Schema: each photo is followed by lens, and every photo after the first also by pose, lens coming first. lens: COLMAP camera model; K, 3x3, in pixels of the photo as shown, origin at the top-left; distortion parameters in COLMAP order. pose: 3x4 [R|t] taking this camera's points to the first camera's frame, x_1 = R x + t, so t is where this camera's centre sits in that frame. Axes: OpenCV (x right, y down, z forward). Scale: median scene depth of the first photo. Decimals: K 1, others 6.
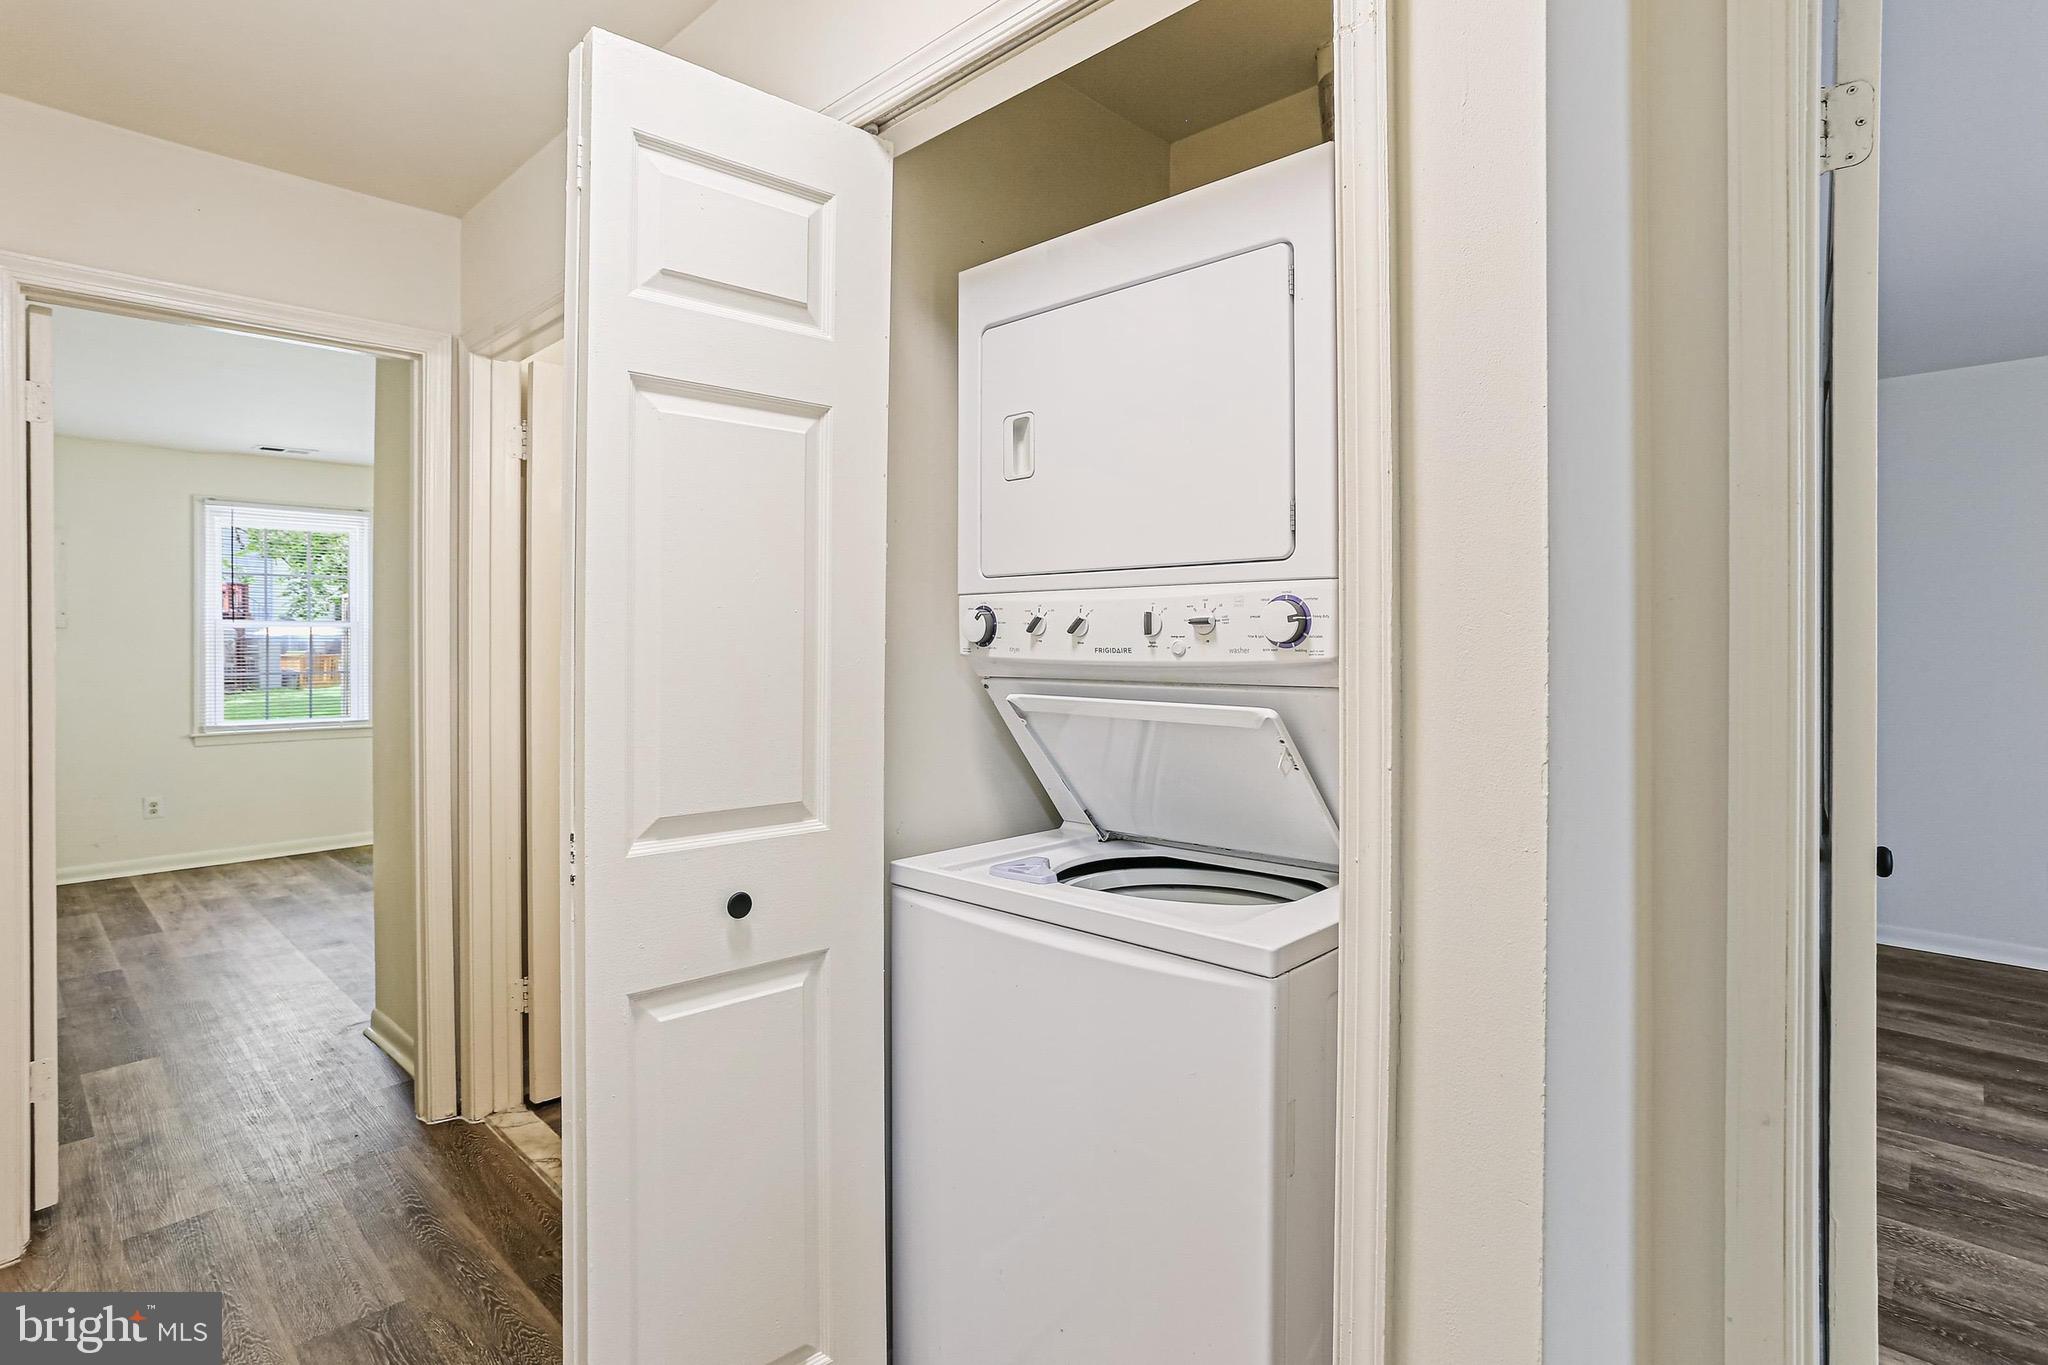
lens RADIAL K [[1025.9, 0, 1019.8], [0, 1025.9, 650.0], [0, 0, 1]] dist [-0.043033, 0.027773]
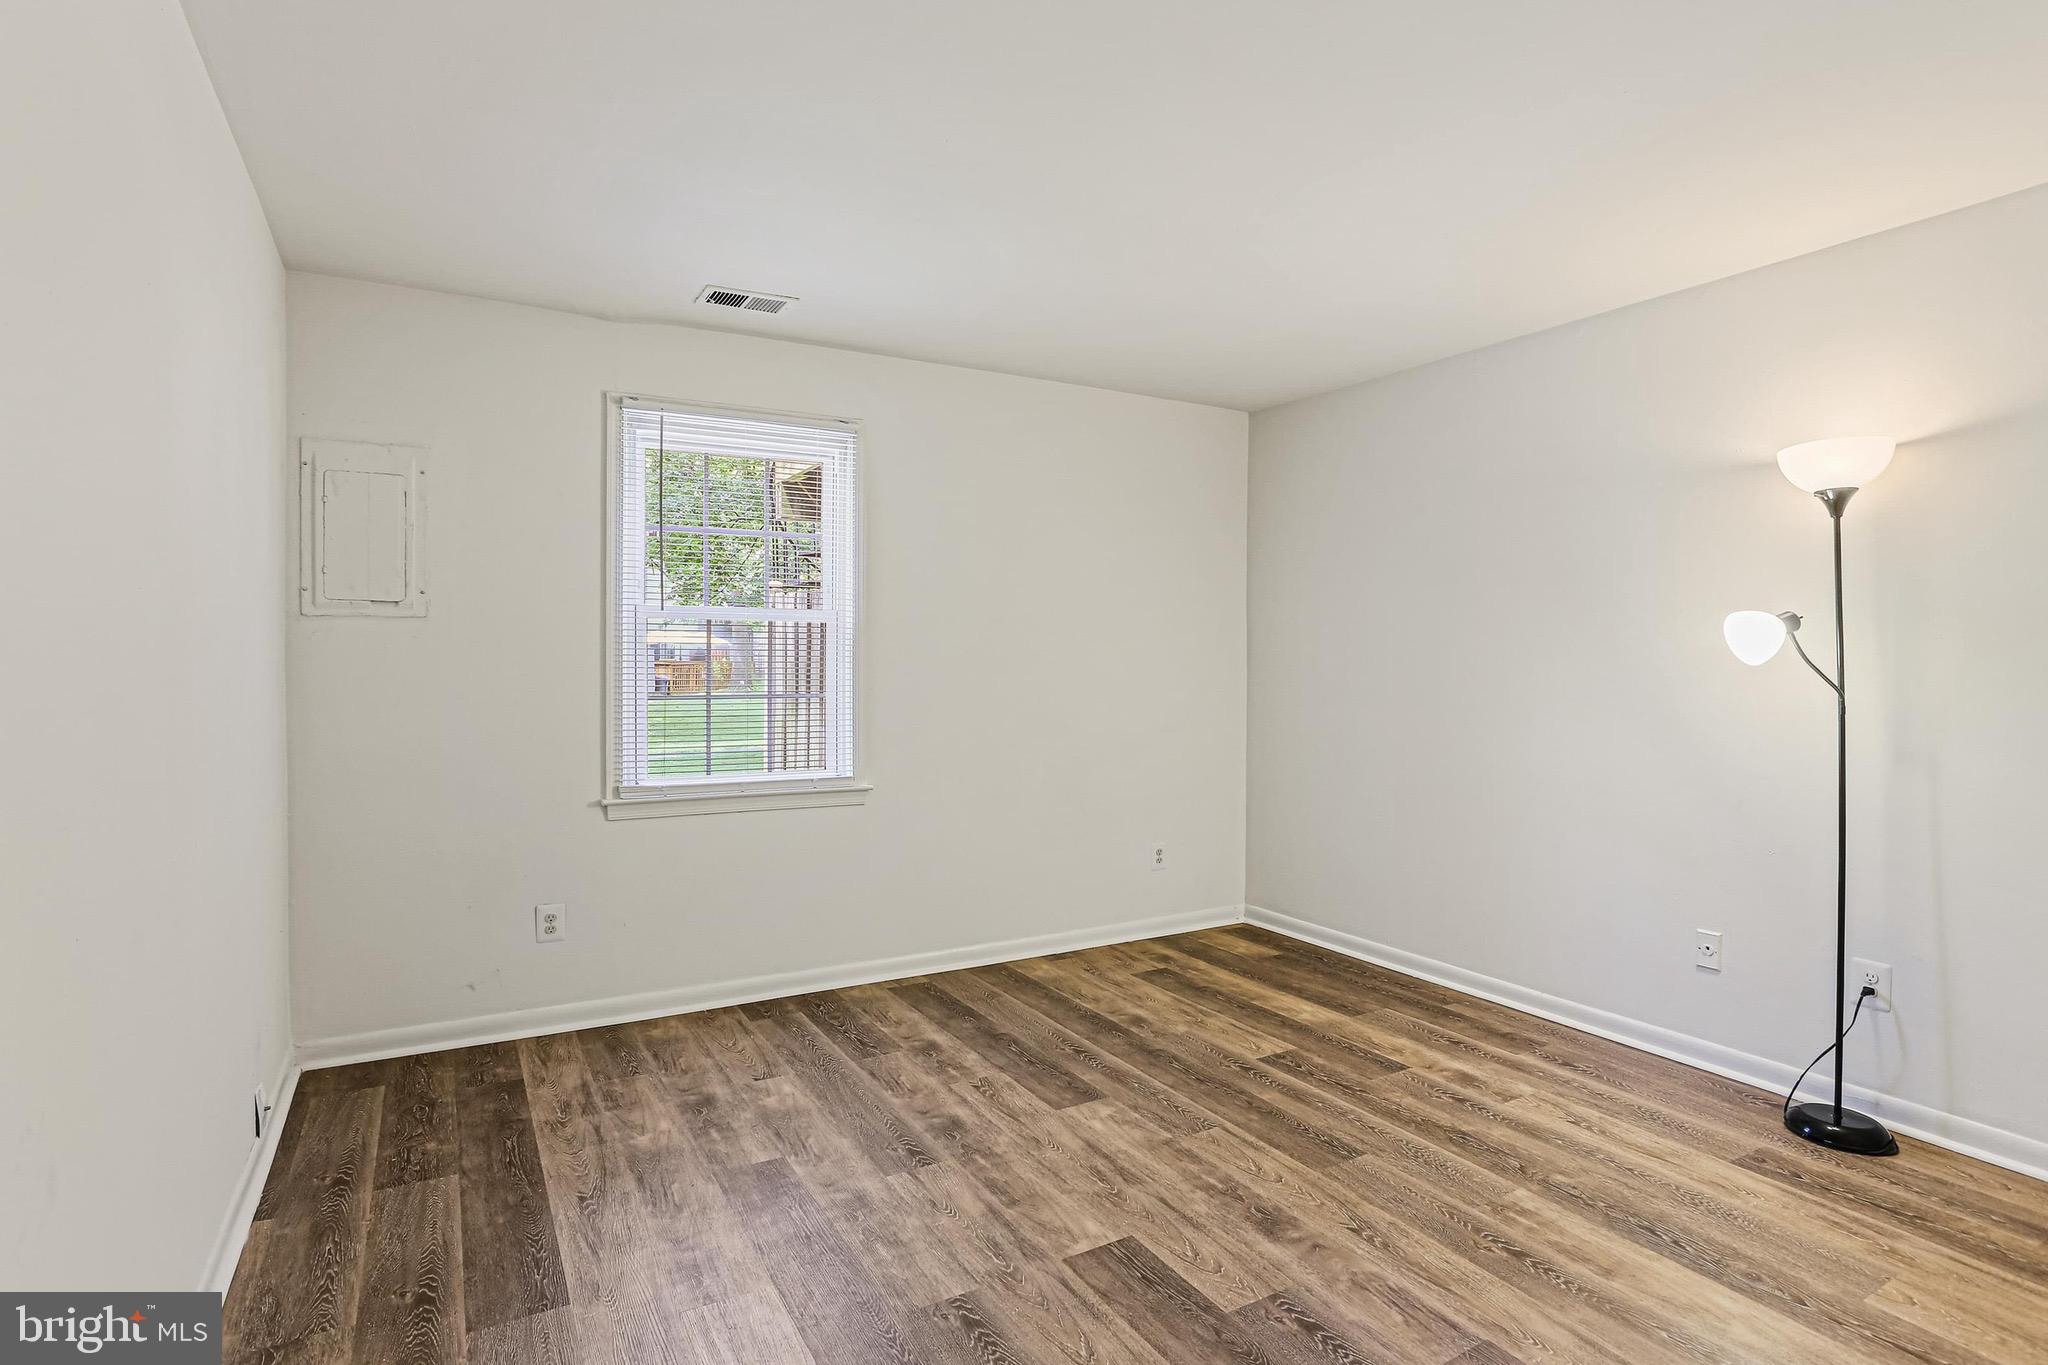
lens RADIAL K [[1059.7, 0, 1020.0], [0, 1059.7, 666.2], [0, 0, 1]] dist [0.001266, 0.000500]
pose [[0.957827, 0.002644, -0.287333, -0.408362], [-0.000475, 0.999971, 0.007617, -0.000800], [0.287345, -0.007159, 0.957800, 0.474975]]
